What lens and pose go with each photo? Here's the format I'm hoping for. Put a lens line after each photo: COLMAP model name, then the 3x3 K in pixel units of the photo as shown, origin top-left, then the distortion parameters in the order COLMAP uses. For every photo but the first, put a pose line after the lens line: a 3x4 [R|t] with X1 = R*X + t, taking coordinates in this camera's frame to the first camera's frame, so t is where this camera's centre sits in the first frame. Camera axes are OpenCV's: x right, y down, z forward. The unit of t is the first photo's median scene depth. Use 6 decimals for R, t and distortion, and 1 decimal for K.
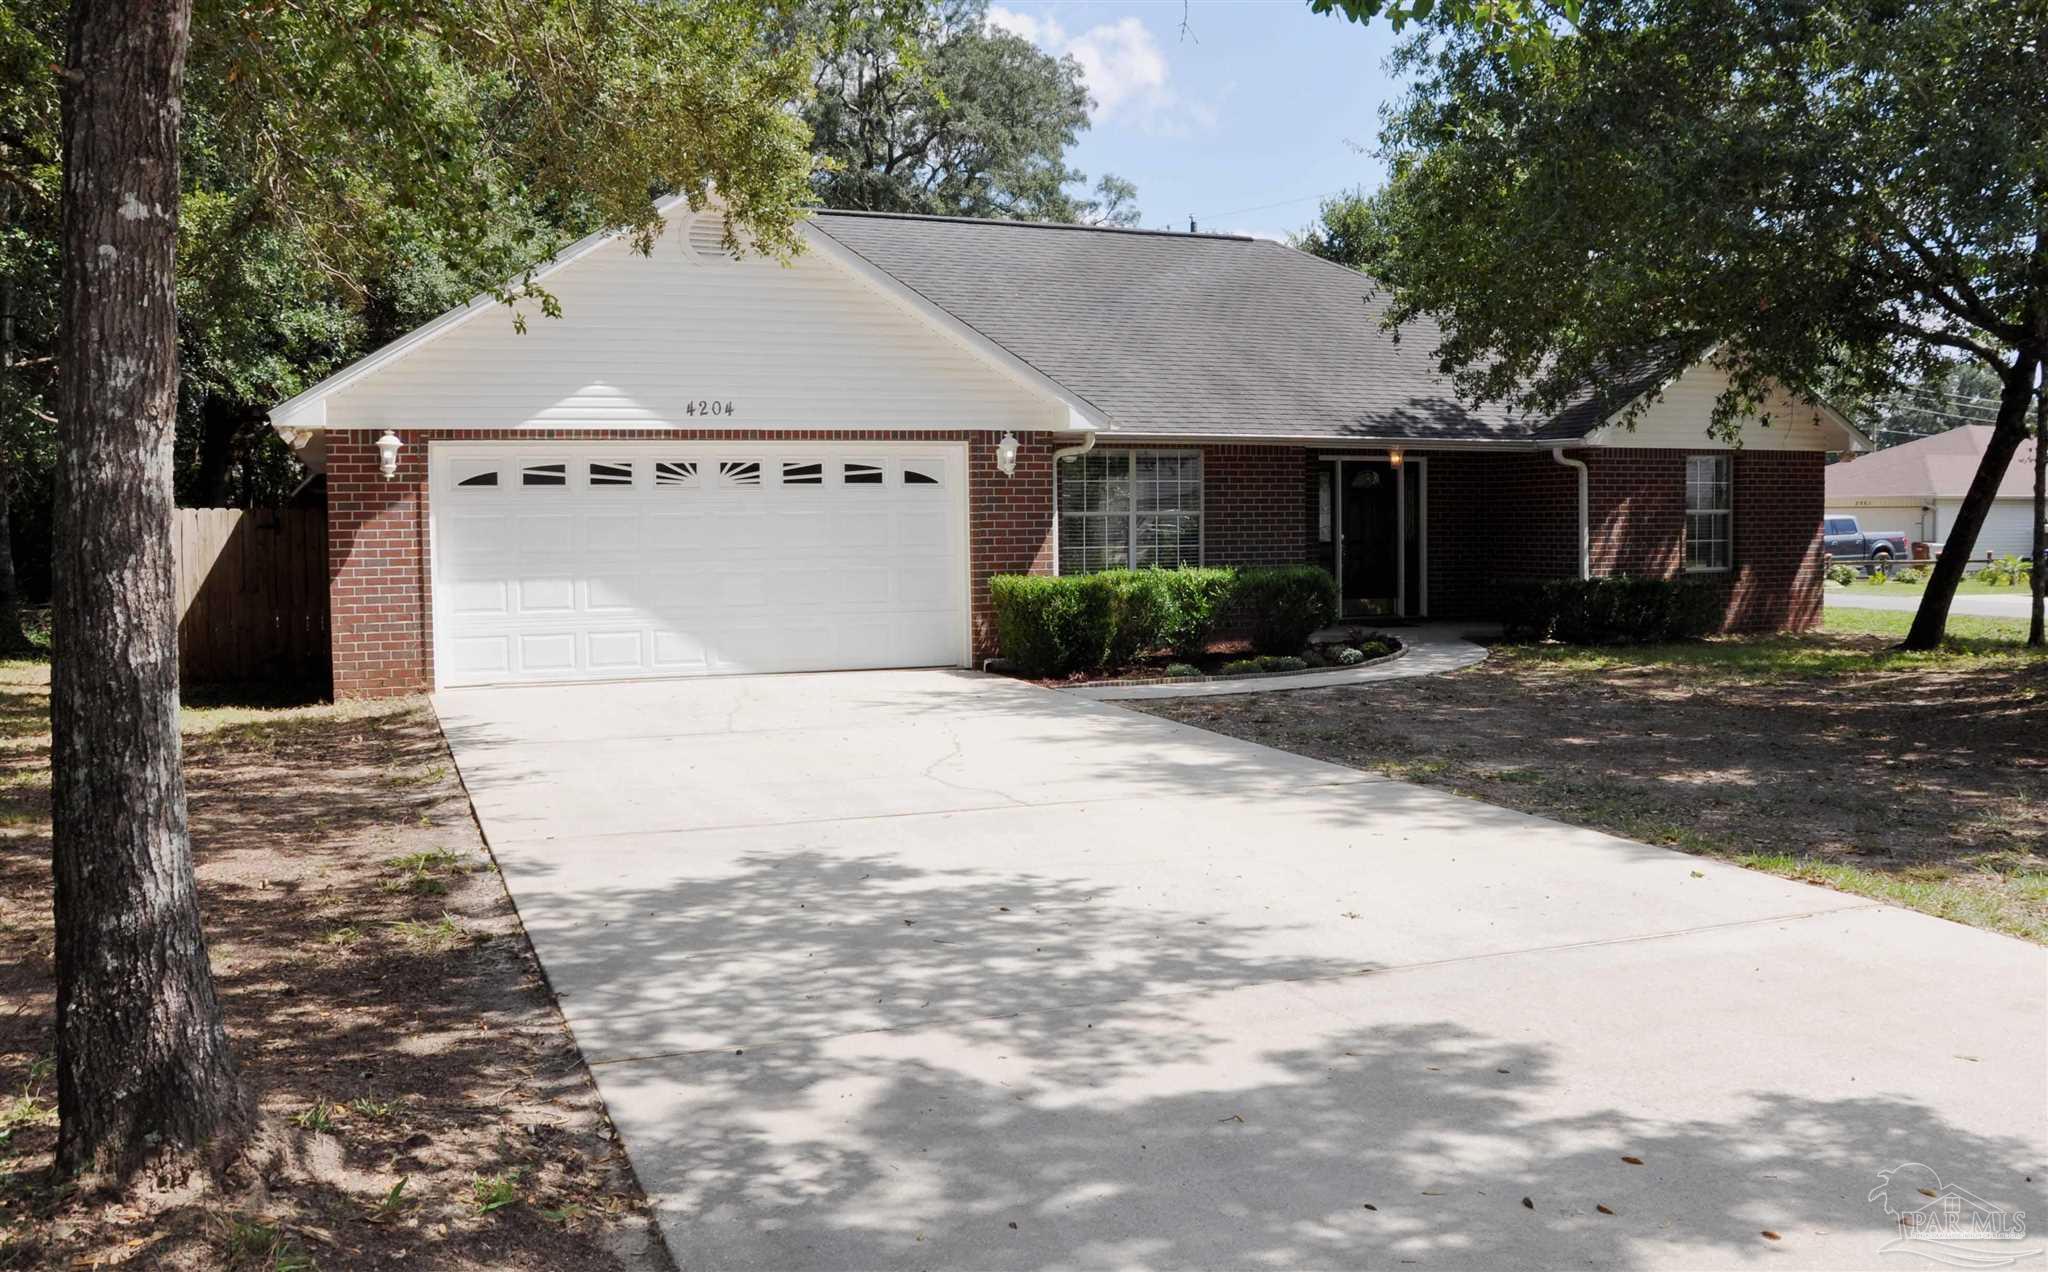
lens RADIAL K [[1935.9, 0, 1024.0], [0, 1935.9, 636.0], [0, 0, 1]] dist [-0.110672, -0.000832]
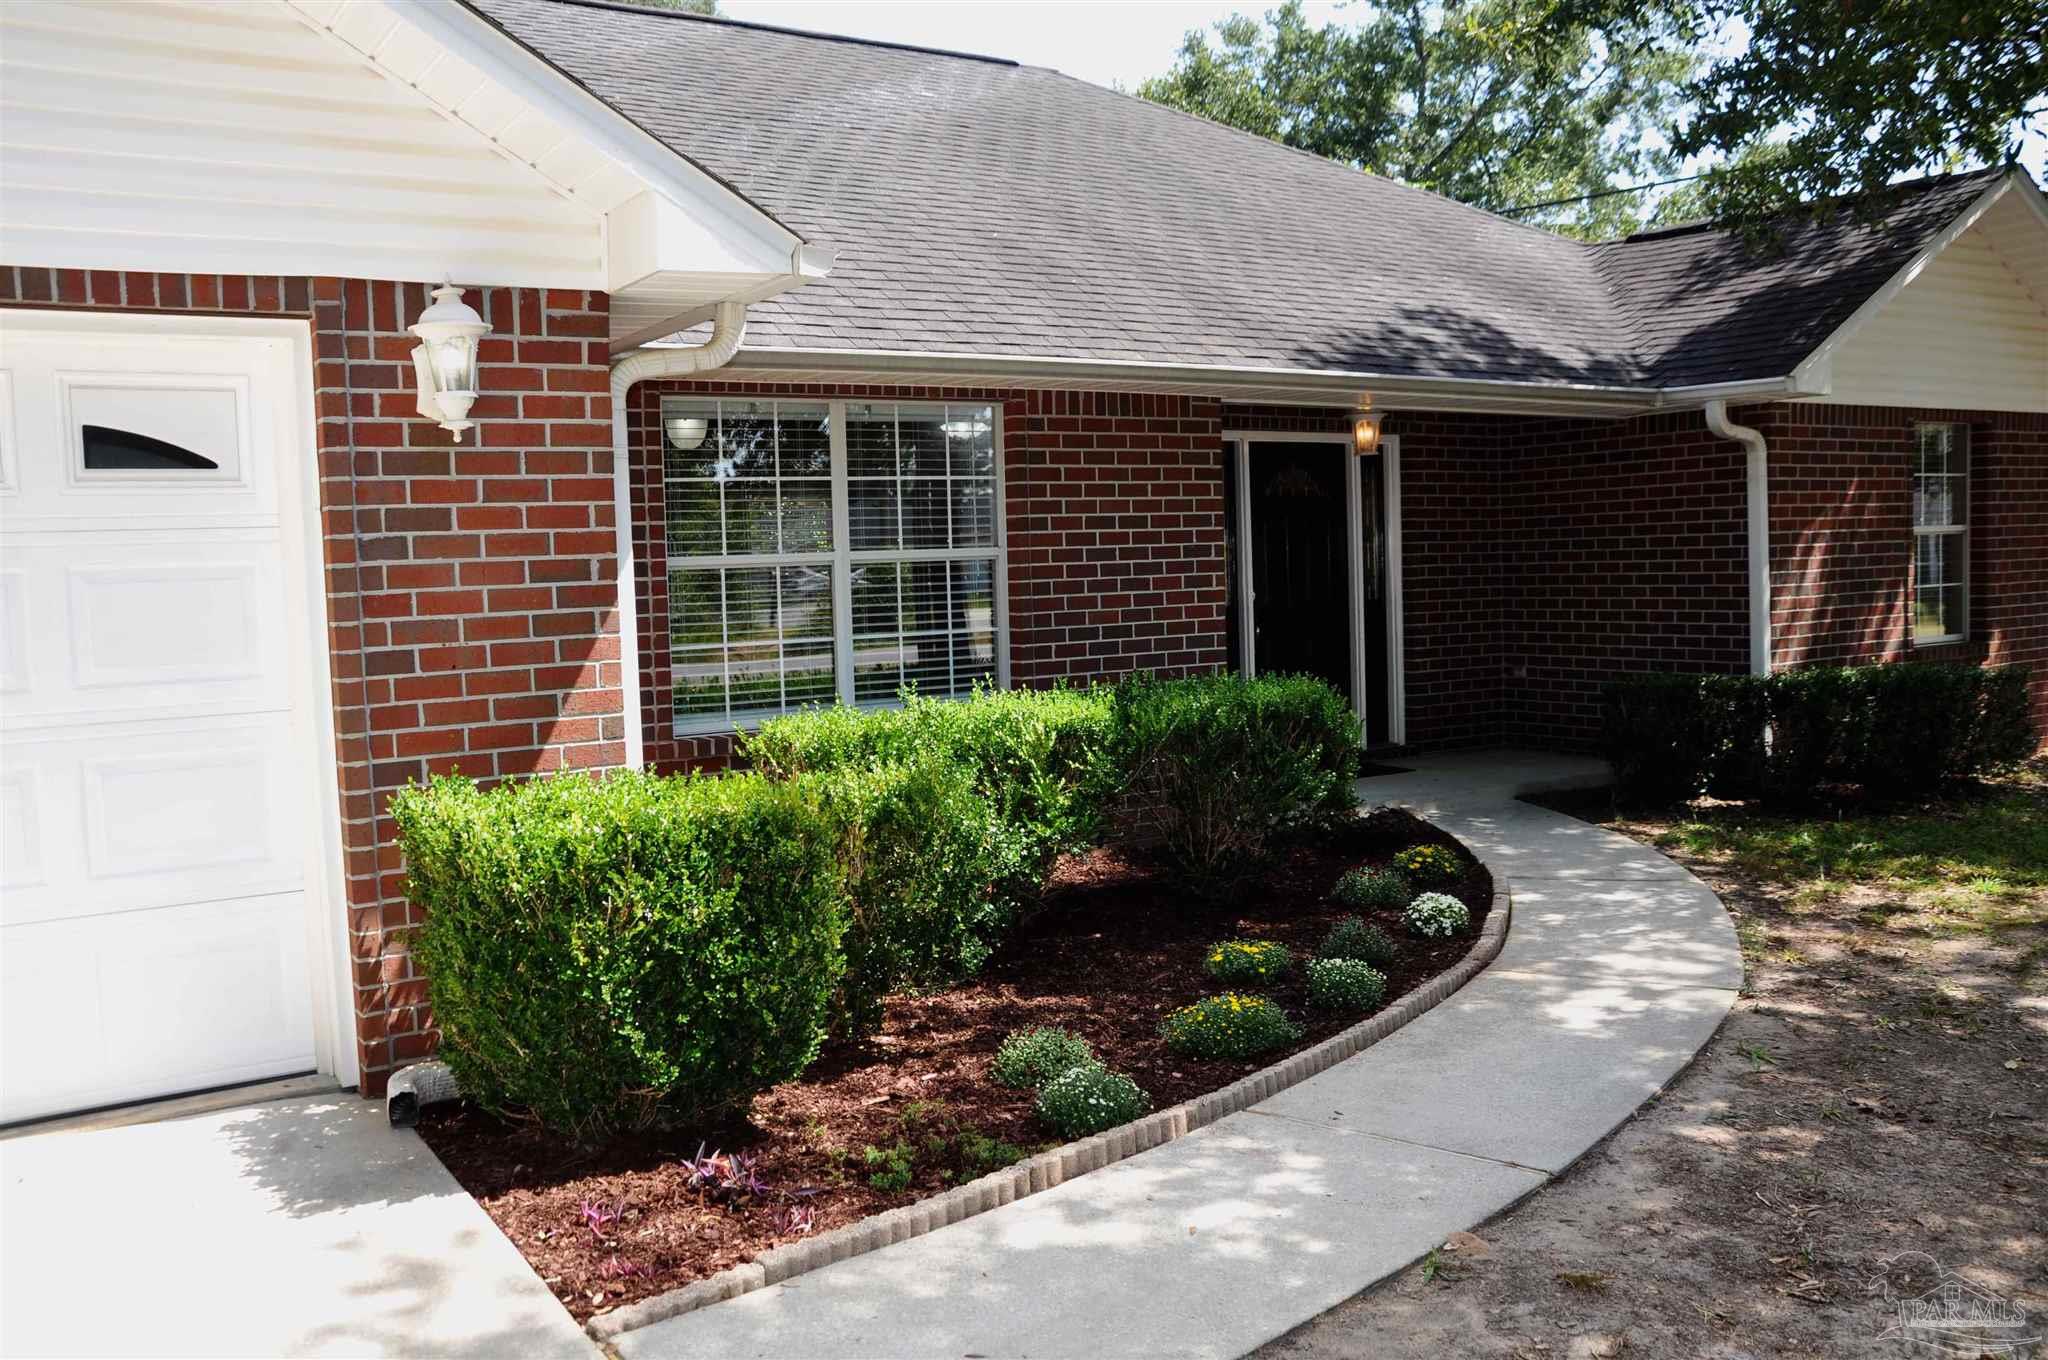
lens RADIAL K [[1772.7, 0, 1024.0], [0, 1772.7, 680.0], [0, 0, 1]] dist [-0.090372, 0.006514]
pose [[0.980633, -0.035190, 0.192665, 0.024121], [0.034434, 0.999381, 0.007270, -0.044931], [-0.192802, -0.000495, 0.981238, 0.724119]]
